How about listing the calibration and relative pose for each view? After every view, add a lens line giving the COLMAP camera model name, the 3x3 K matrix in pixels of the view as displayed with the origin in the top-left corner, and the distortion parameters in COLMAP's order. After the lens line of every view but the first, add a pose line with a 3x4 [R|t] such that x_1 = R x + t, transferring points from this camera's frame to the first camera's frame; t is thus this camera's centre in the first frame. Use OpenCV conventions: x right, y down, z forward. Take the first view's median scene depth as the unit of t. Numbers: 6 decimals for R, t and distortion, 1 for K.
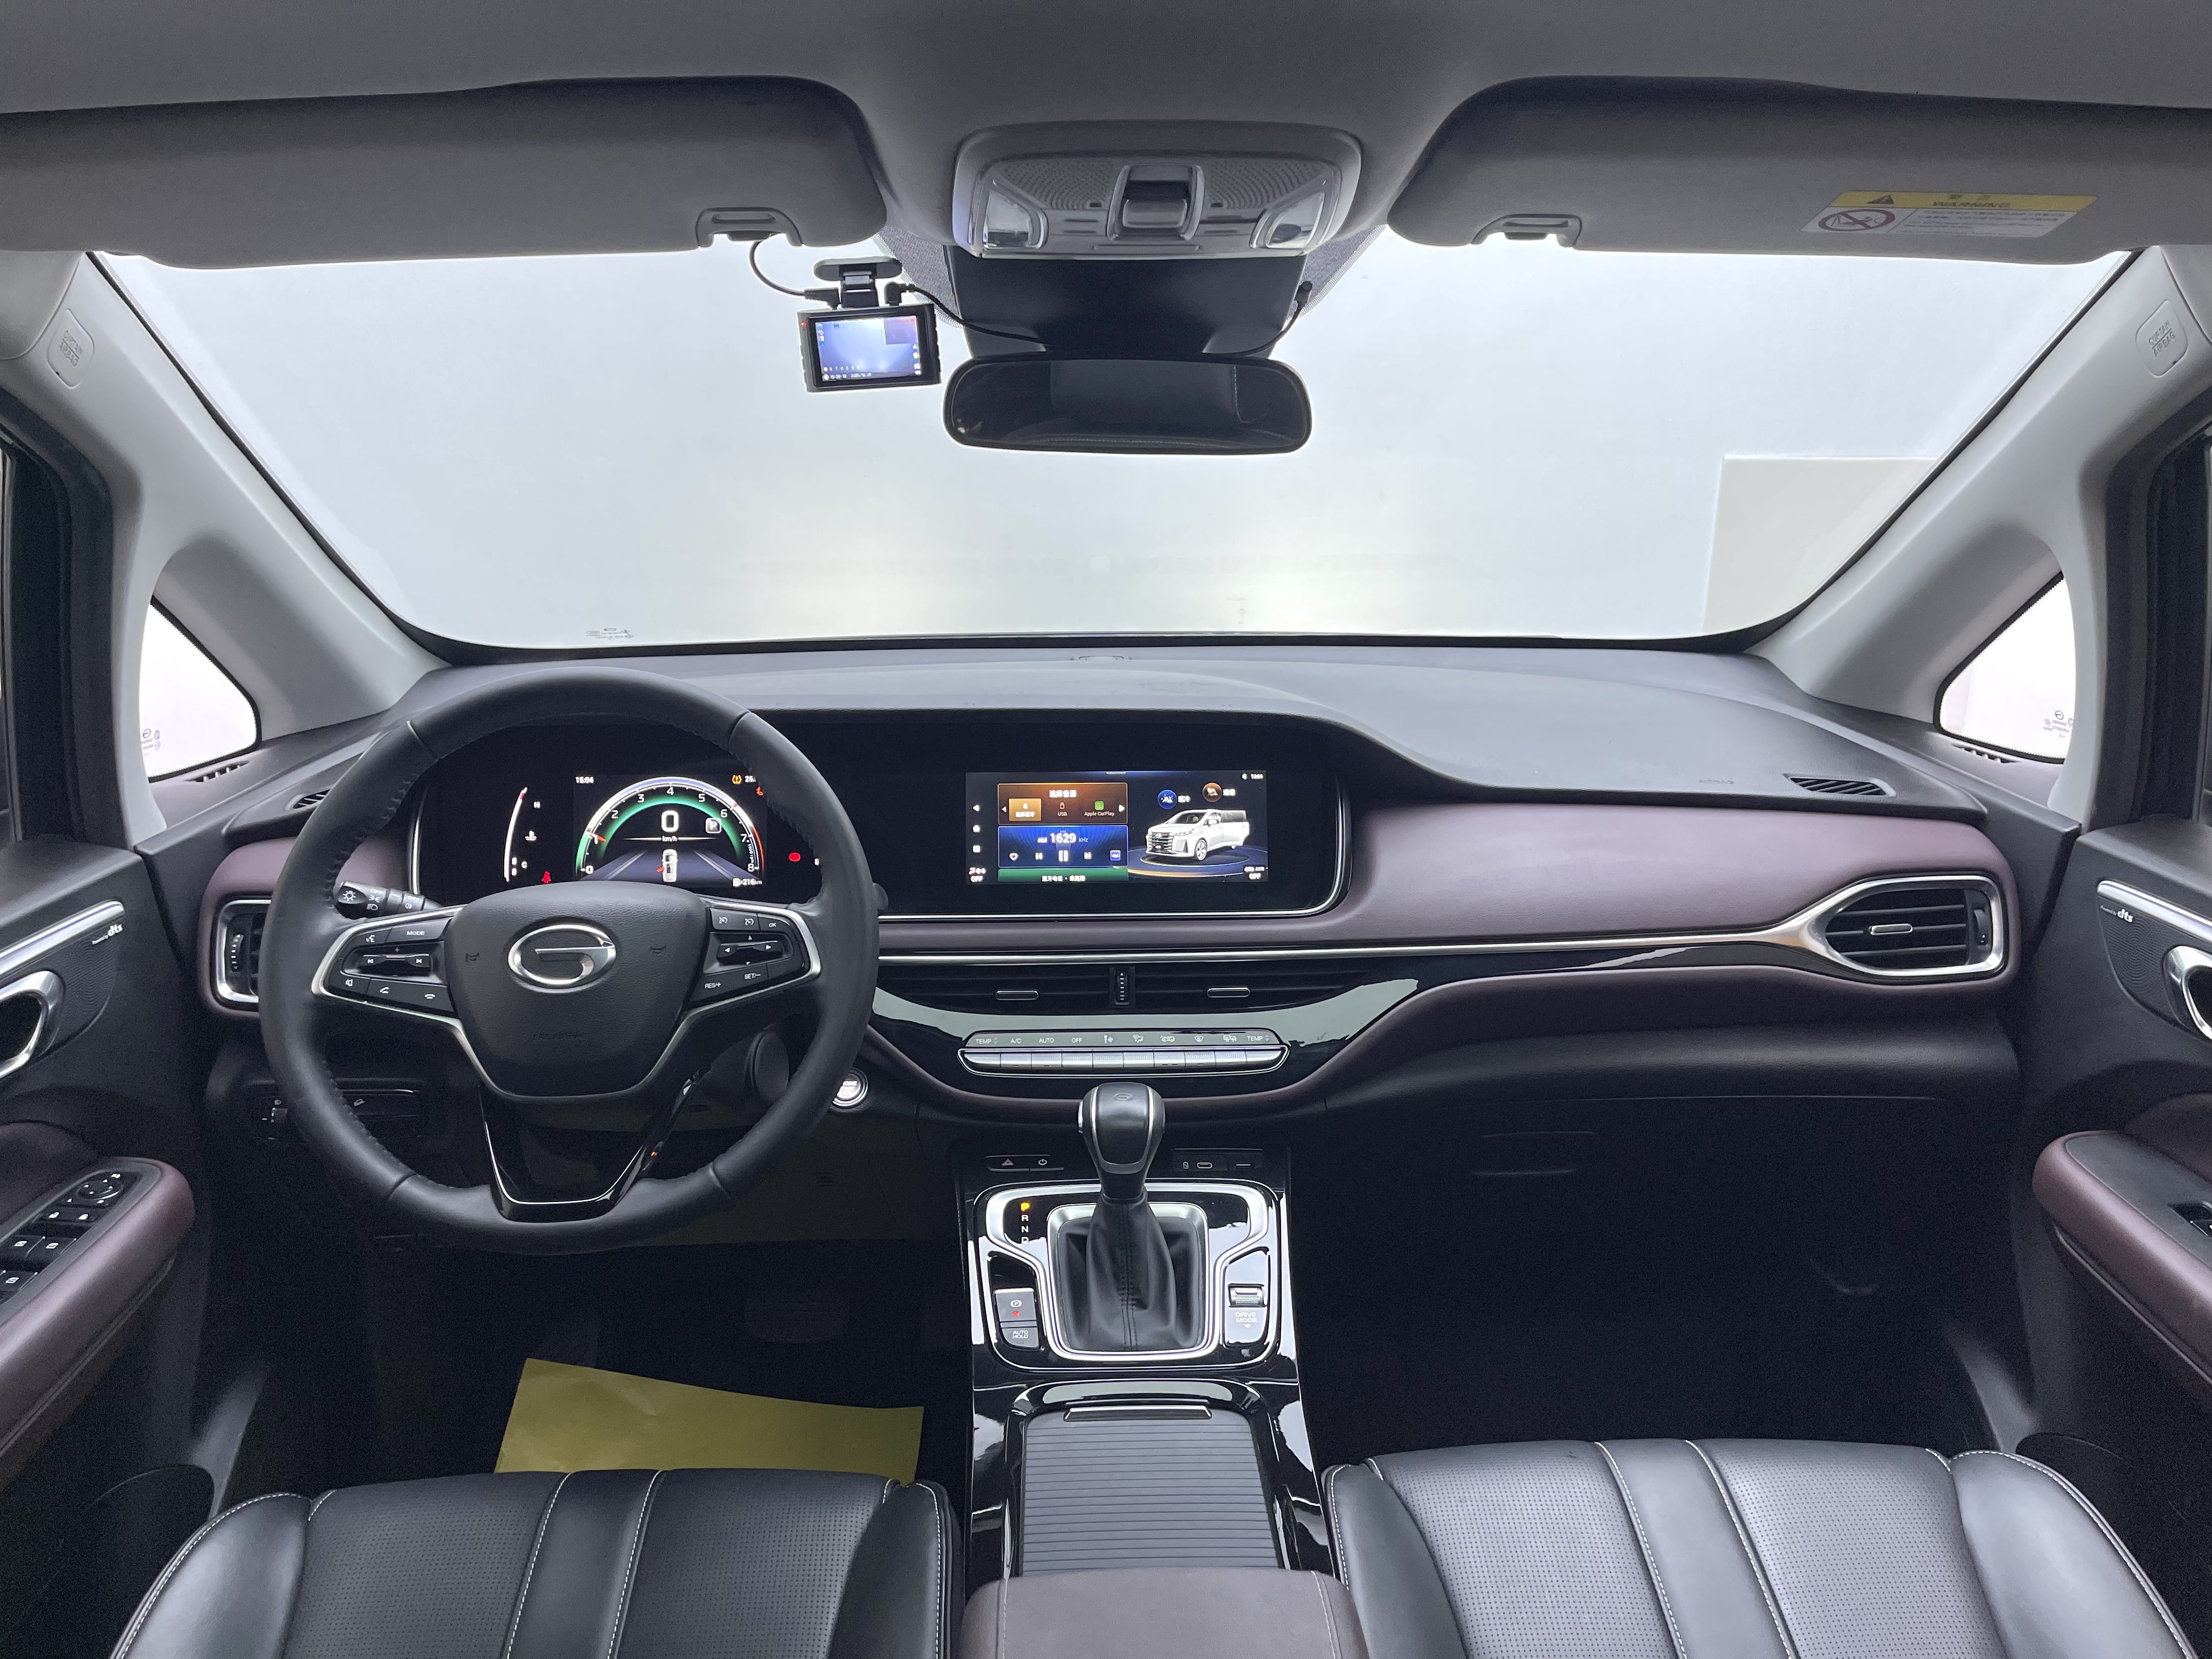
lens RADIAL K [[1515.1, 0, 1106.0], [0, 1515.1, 829.5], [0, 0, 1]] dist [0.003626, -0.041513]
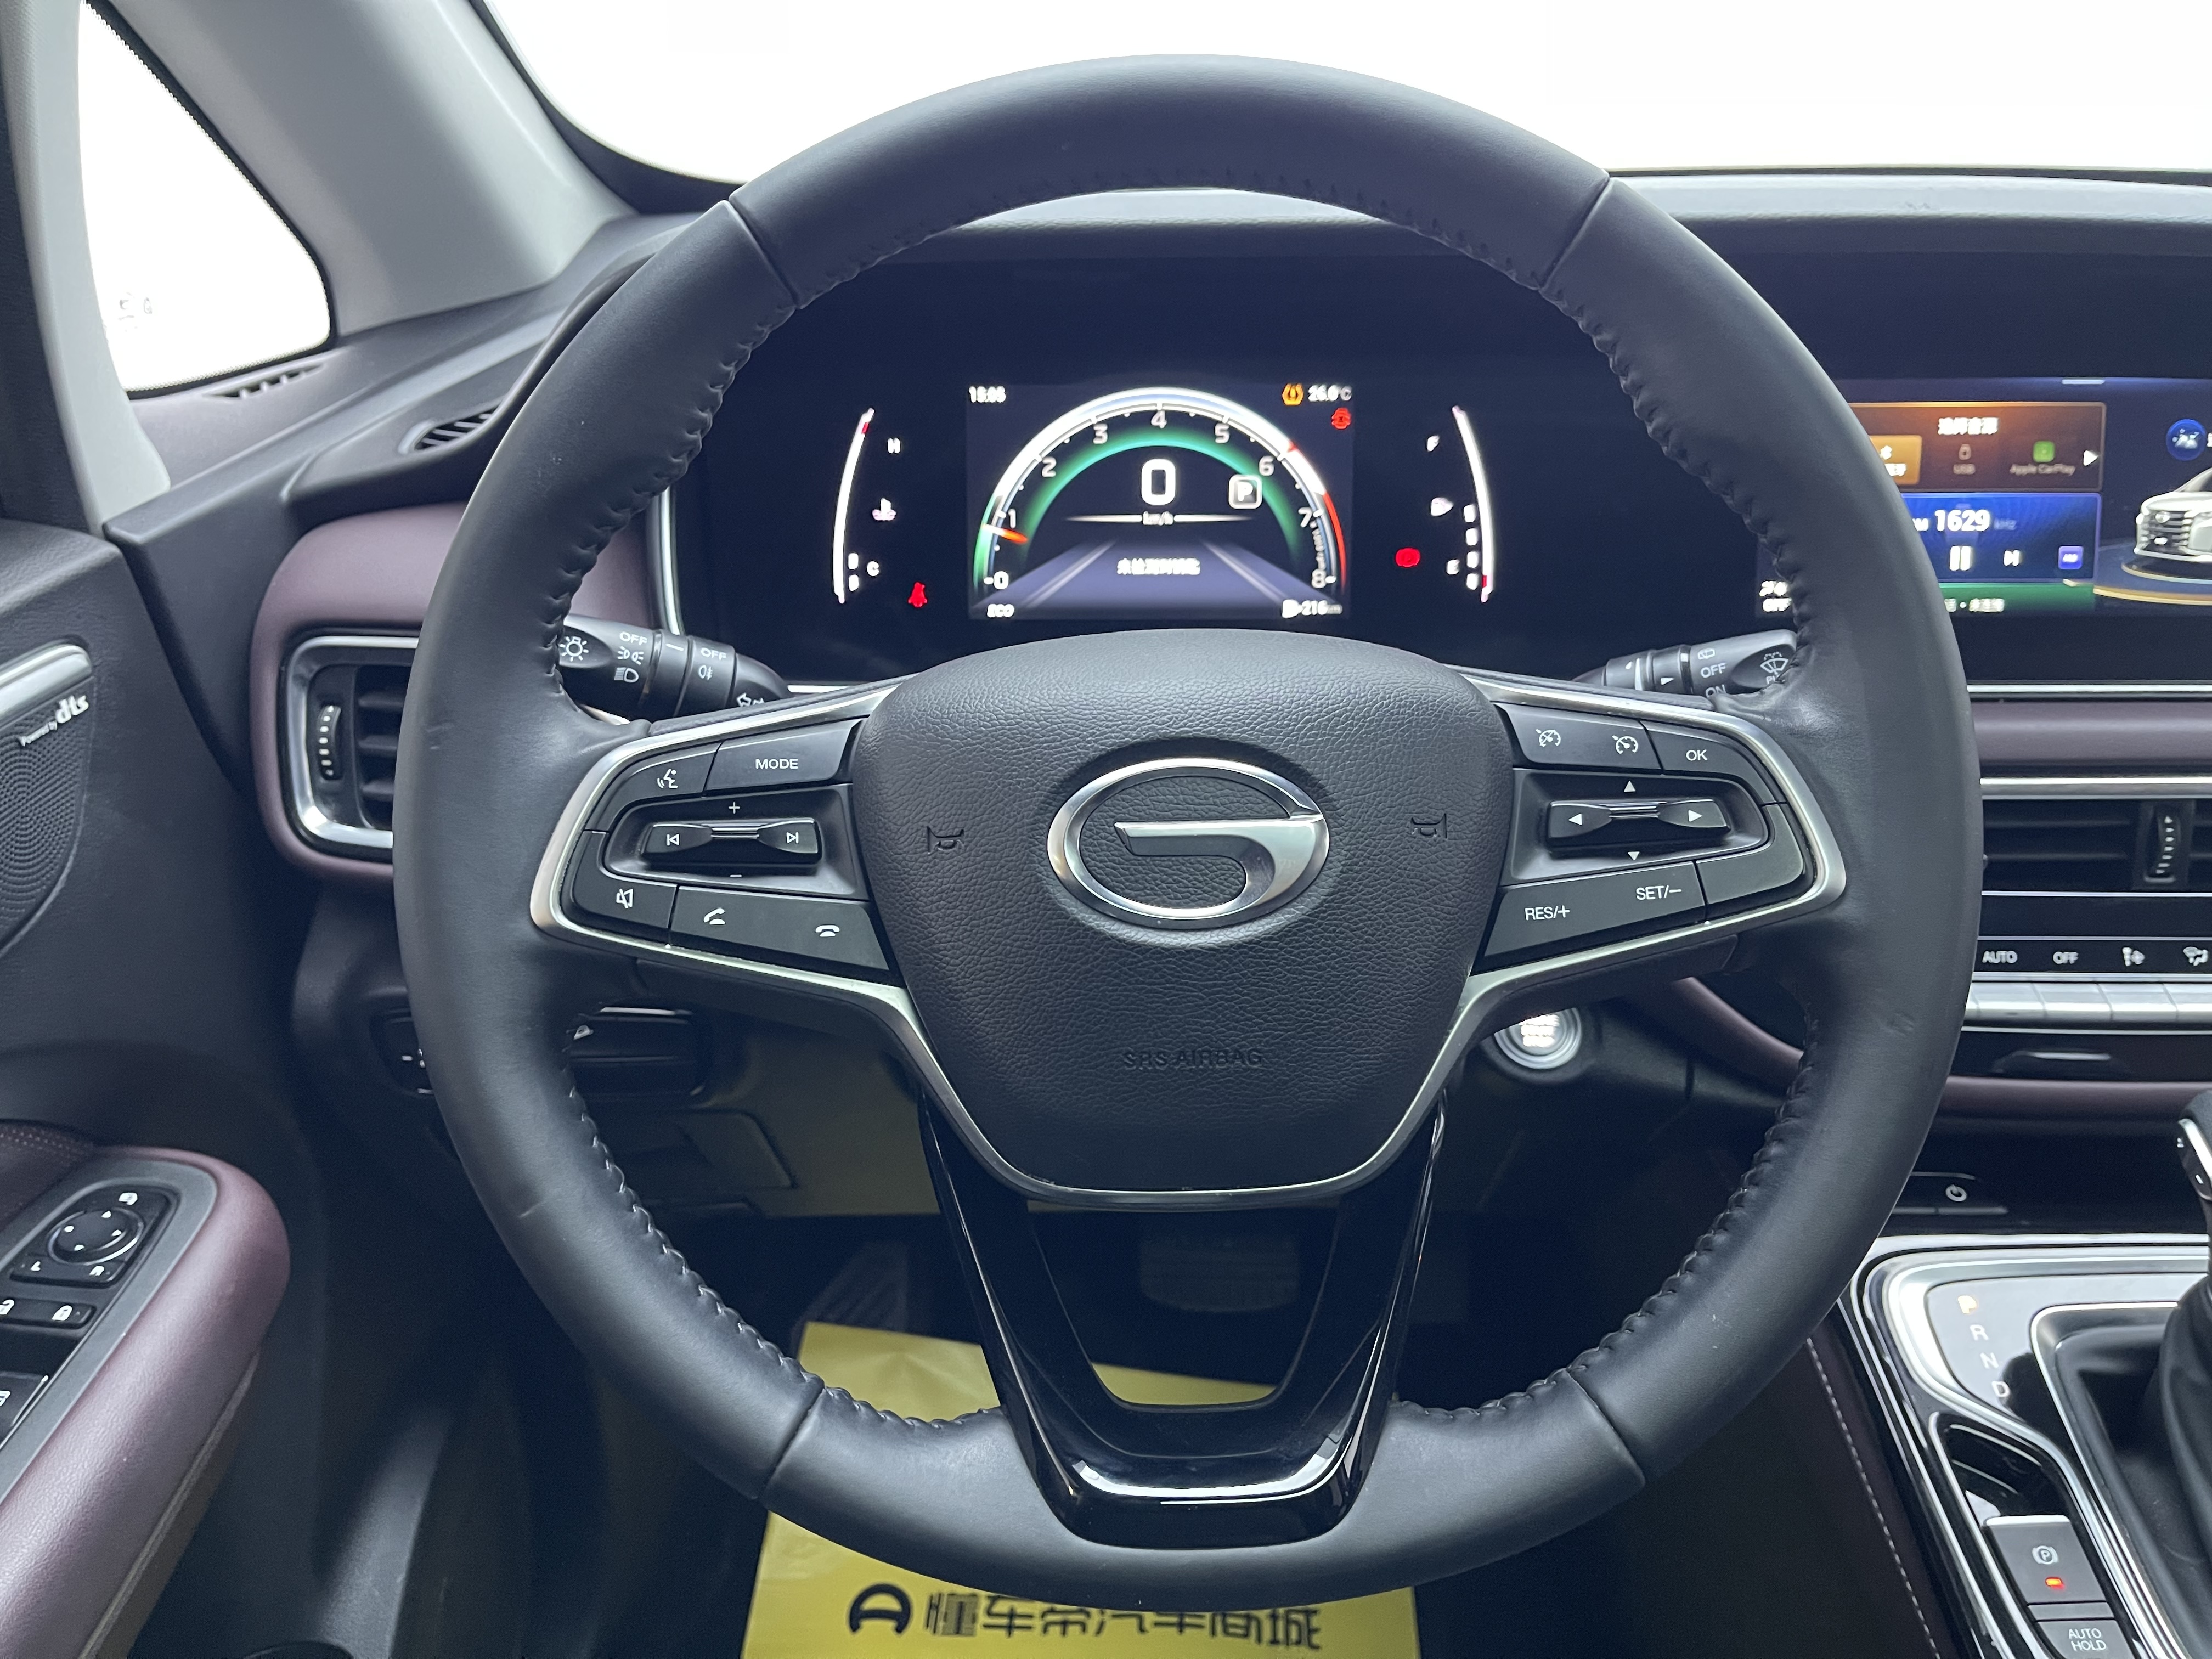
lens RADIAL K [[1617.5, 0, 1106.0], [0, 1617.5, 829.5], [0, 0, 1]] dist [0.055269, -0.087237]
pose [[0.996756, 0.021841, -0.077458, -0.262344], [-0.006205, 0.980462, 0.196613, 0.001769], [0.080239, -0.195495, 0.977417, 0.460971]]
